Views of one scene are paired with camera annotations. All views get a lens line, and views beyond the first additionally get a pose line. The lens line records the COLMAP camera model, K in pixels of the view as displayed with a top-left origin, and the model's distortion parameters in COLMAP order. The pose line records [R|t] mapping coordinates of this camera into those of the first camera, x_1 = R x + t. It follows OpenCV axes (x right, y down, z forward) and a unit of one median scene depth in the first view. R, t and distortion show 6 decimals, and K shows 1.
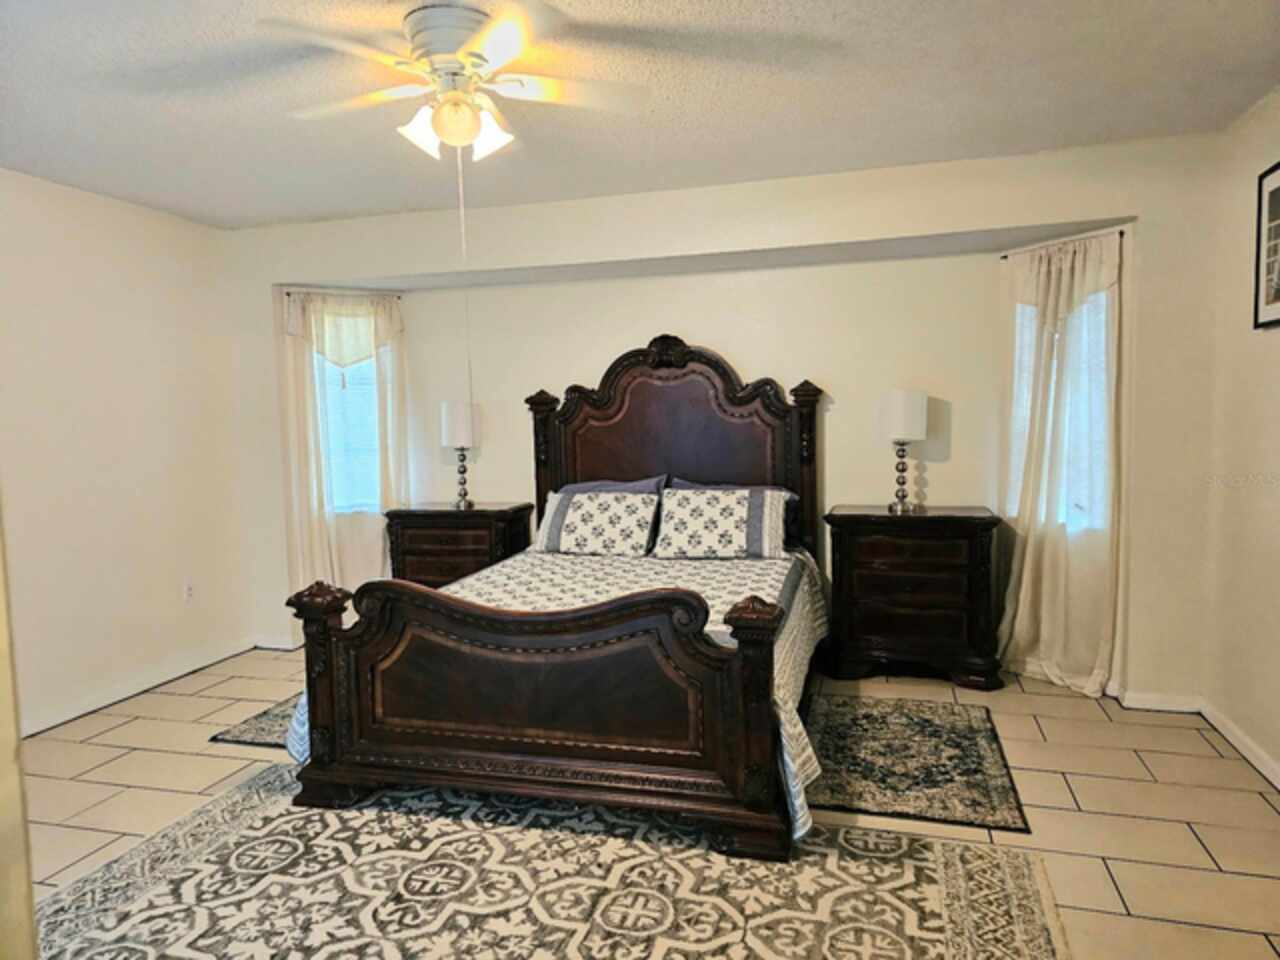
lens RADIAL K [[859.1, 0, 628.4], [0, 859.1, 476.3], [0, 0, 1]] dist [0.045158, -0.035493]
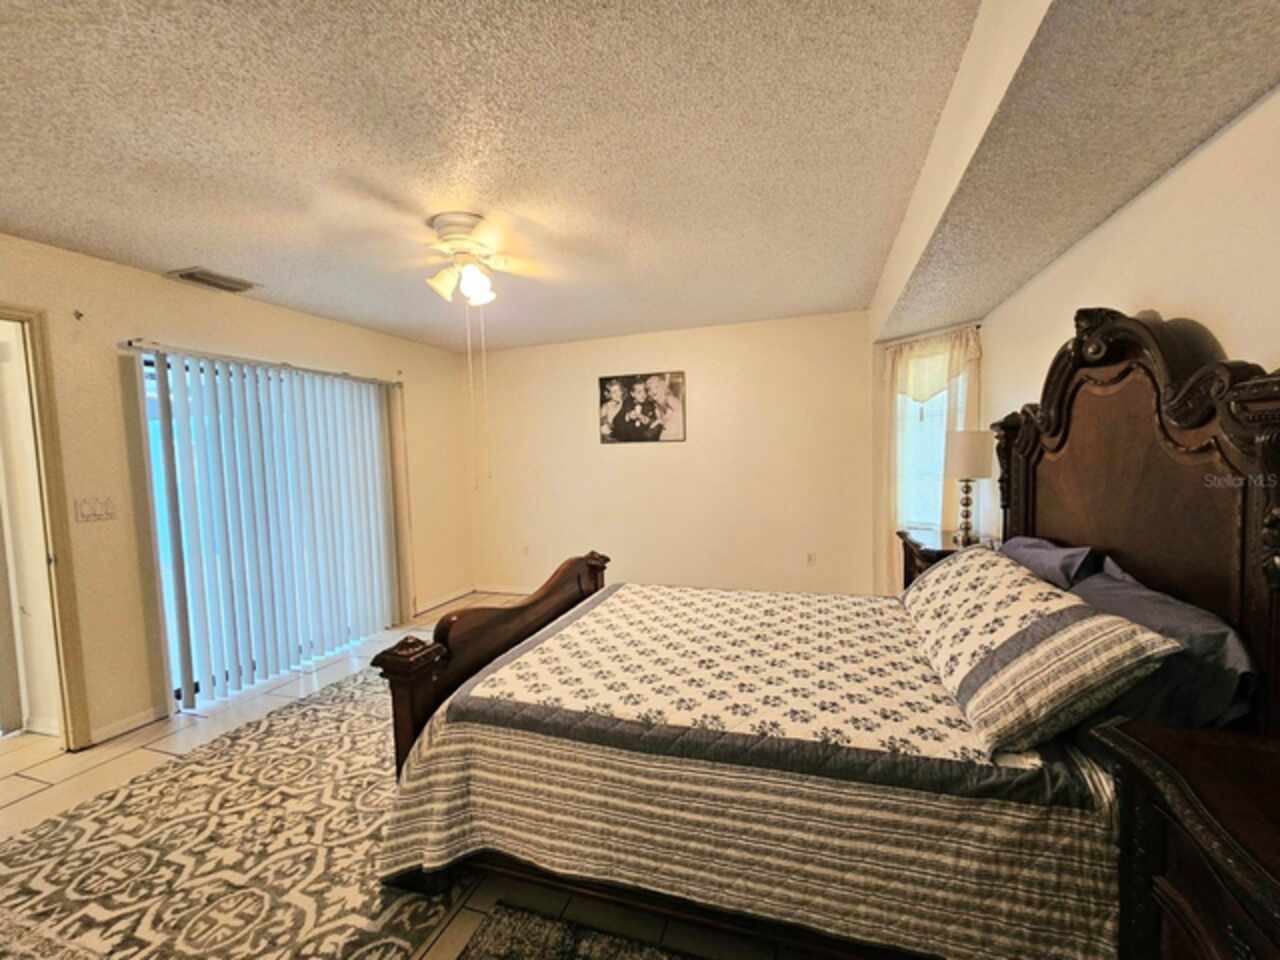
lens RADIAL K [[524.5, 0, 644.5], [0, 524.5, 481.9], [0, 0, 1]] dist [-0.005750, 0.002189]
pose [[-0.028881, 0.077894, -0.996543, 0.781997], [-0.048399, 0.995681, 0.079230, -0.115842], [0.998410, 0.050520, -0.024986, 1.319544]]
